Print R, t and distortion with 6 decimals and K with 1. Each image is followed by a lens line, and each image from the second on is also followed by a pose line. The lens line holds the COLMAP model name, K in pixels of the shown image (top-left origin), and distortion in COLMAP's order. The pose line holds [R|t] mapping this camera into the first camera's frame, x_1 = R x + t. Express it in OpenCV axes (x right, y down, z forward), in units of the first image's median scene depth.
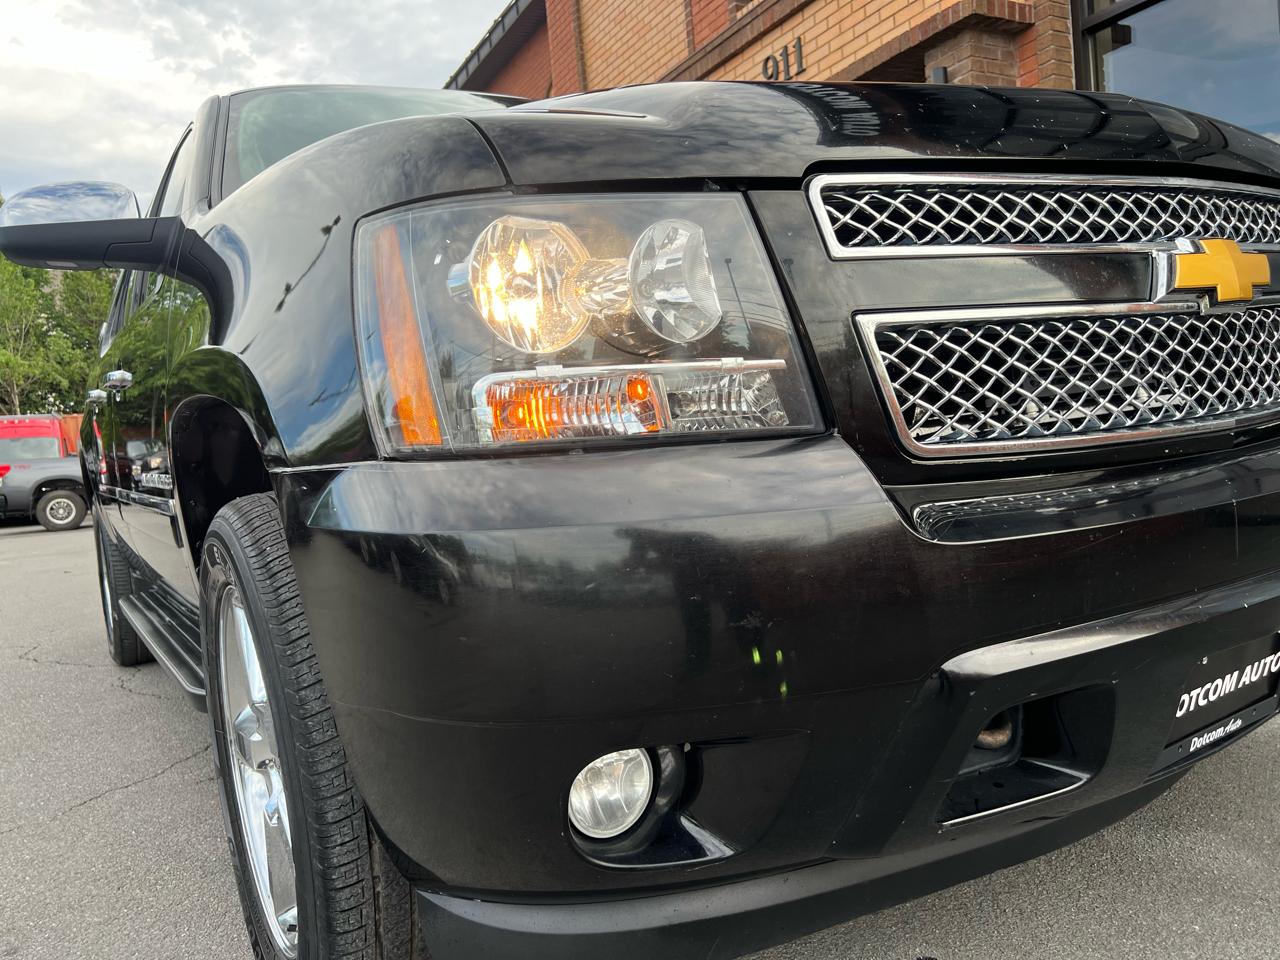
lens RADIAL K [[974.3, 0, 646.7], [0, 974.3, 479.8], [0, 0, 1]] dist [0.025907, -0.000609]
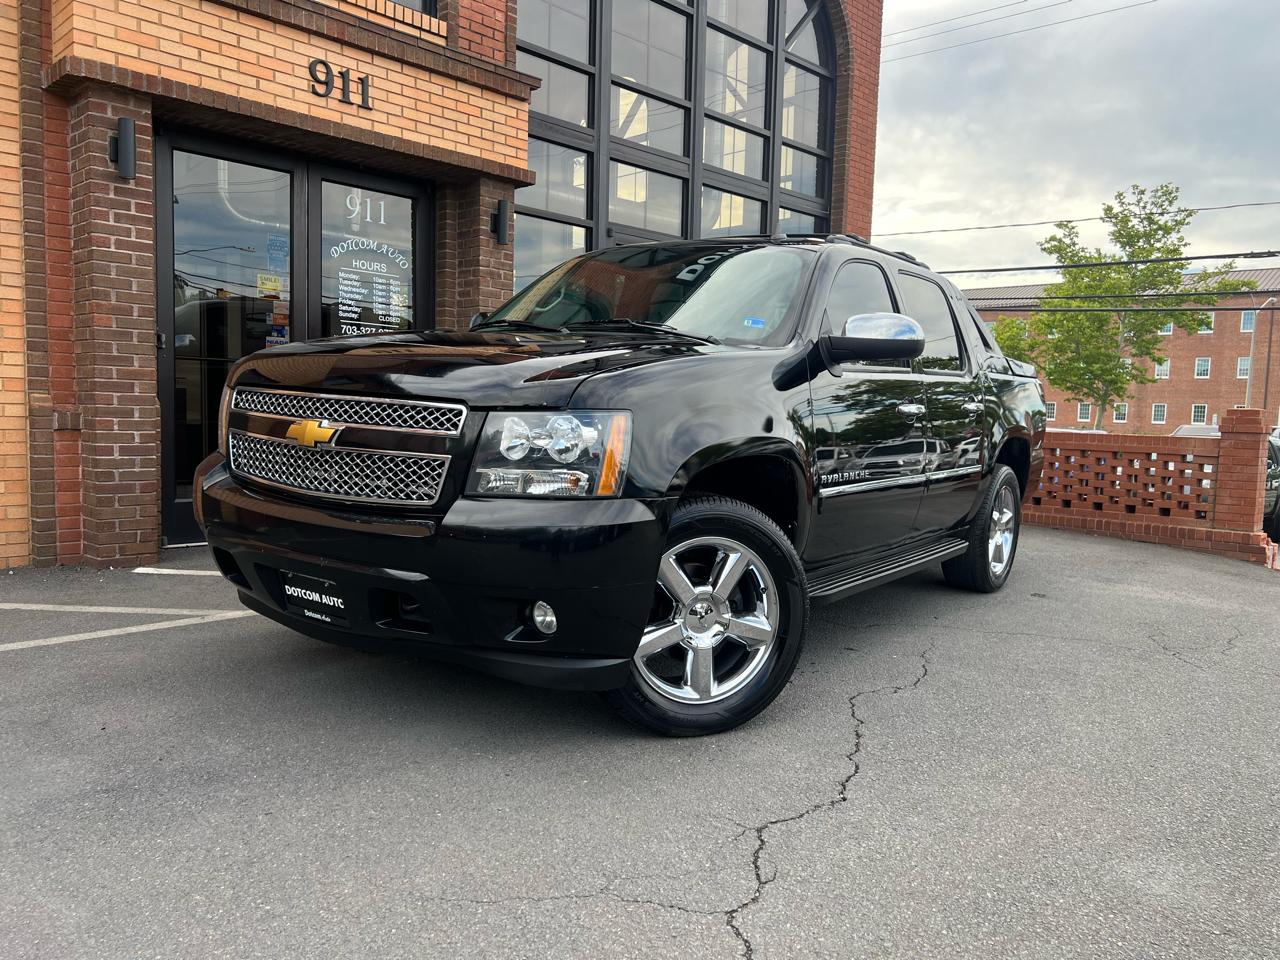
lens RADIAL K [[966.8, 0, 644.1], [0, 966.8, 485.6], [0, 0, 1]] dist [0.030242, -0.030088]
pose [[-0.300787, -0.009449, 0.953645, -1.122059], [0.028673, 0.999409, 0.018946, -0.020308], [-0.953260, 0.033042, -0.300338, 1.236704]]
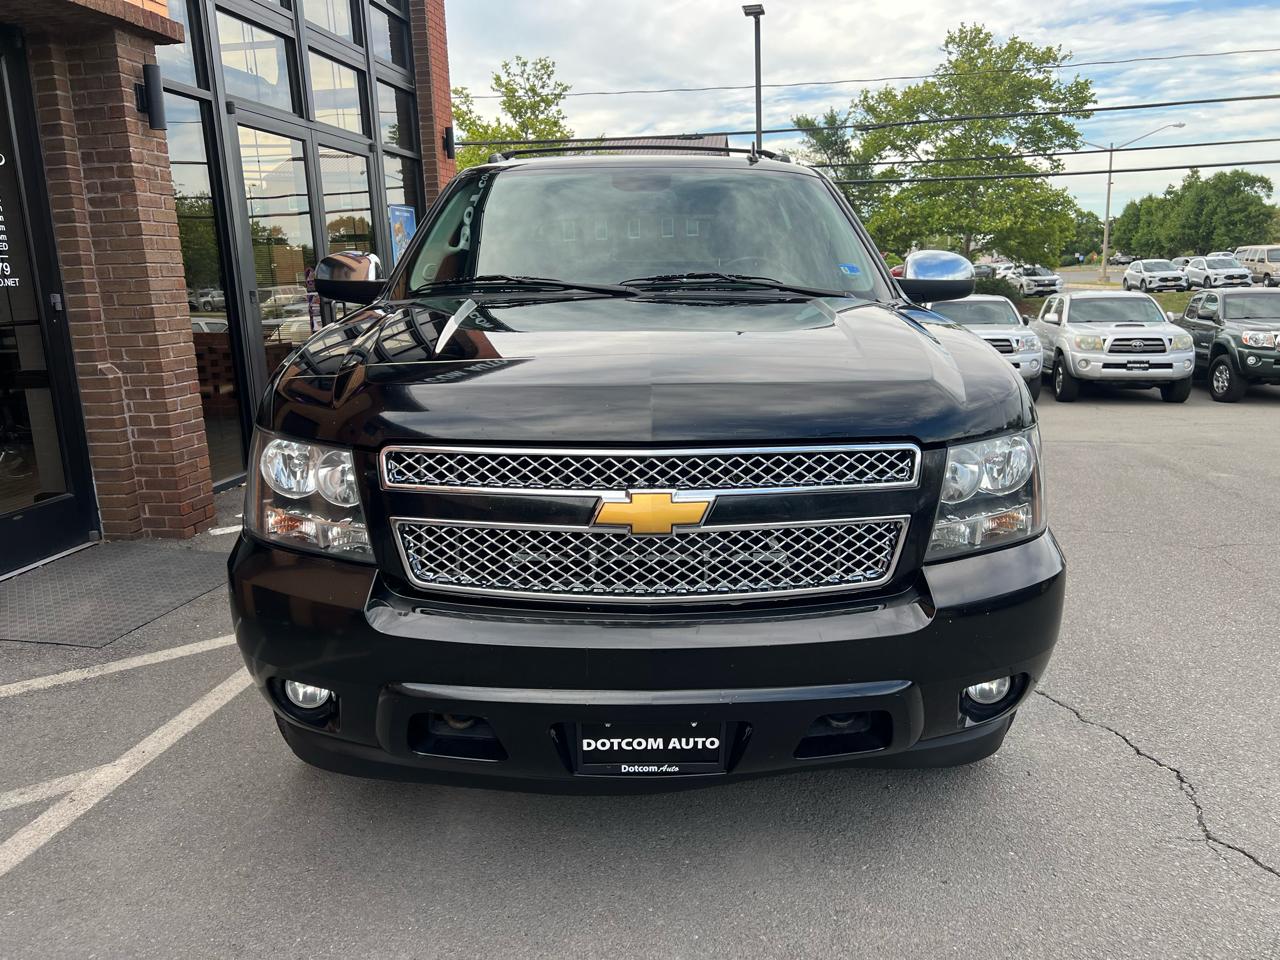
lens RADIAL K [[961.7, 0, 646.5], [0, 961.7, 476.0], [0, 0, 1]] dist [0.052373, -0.058294]
pose [[-0.793786, -0.022411, 0.607784, -0.718342], [0.116351, 0.975269, 0.187919, -0.134844], [-0.596964, 0.219883, -0.771547, 1.549221]]
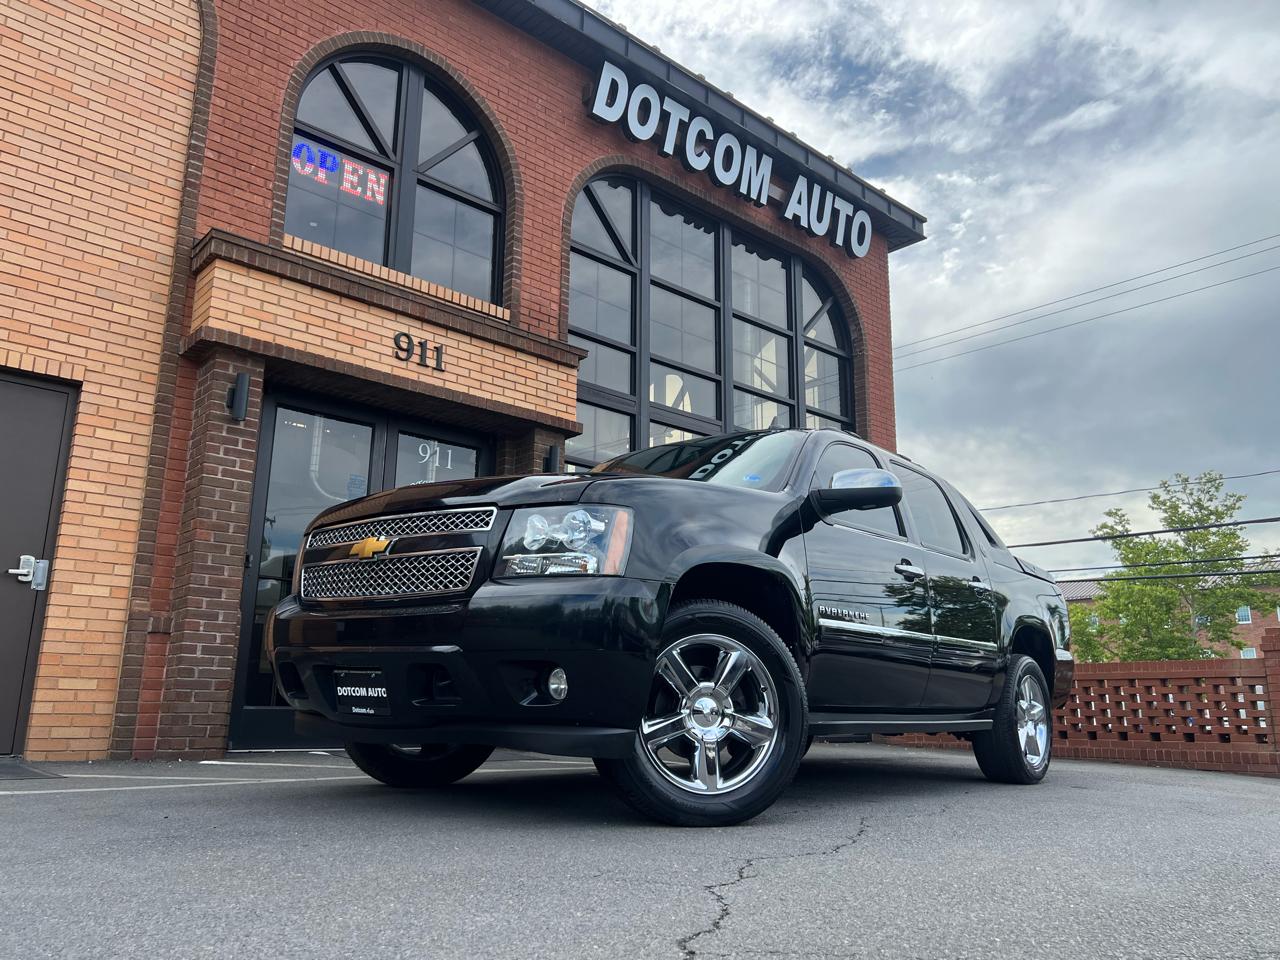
lens RADIAL K [[959.9, 0, 644.0], [0, 959.9, 489.2], [0, 0, 1]] dist [0.059212, -0.071041]
pose [[-0.233485, 0.294616, 0.926653, -1.209819], [0.042879, 0.955186, -0.292884, 0.130466], [-0.971414, -0.028650, -0.235655, 1.224149]]
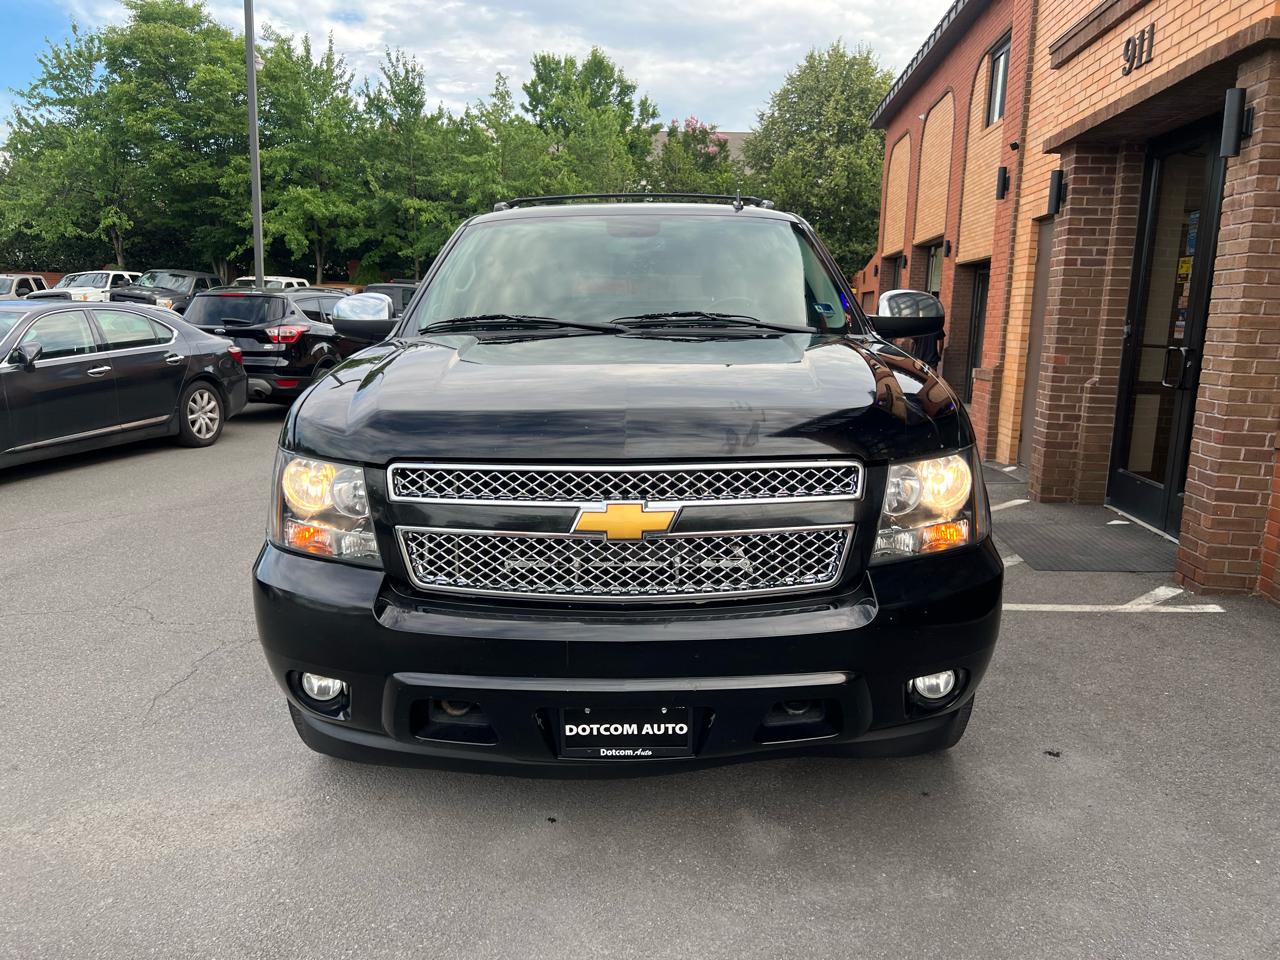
lens RADIAL K [[964.4, 0, 639.9], [0, 964.4, 482.9], [0, 0, 1]] dist [0.053610, -0.065984]
pose [[0.836654, 0.194747, -0.511942, 0.367779], [-0.118257, 0.976838, 0.178334, -0.147214], [0.534814, -0.088663, 0.840305, -0.125839]]
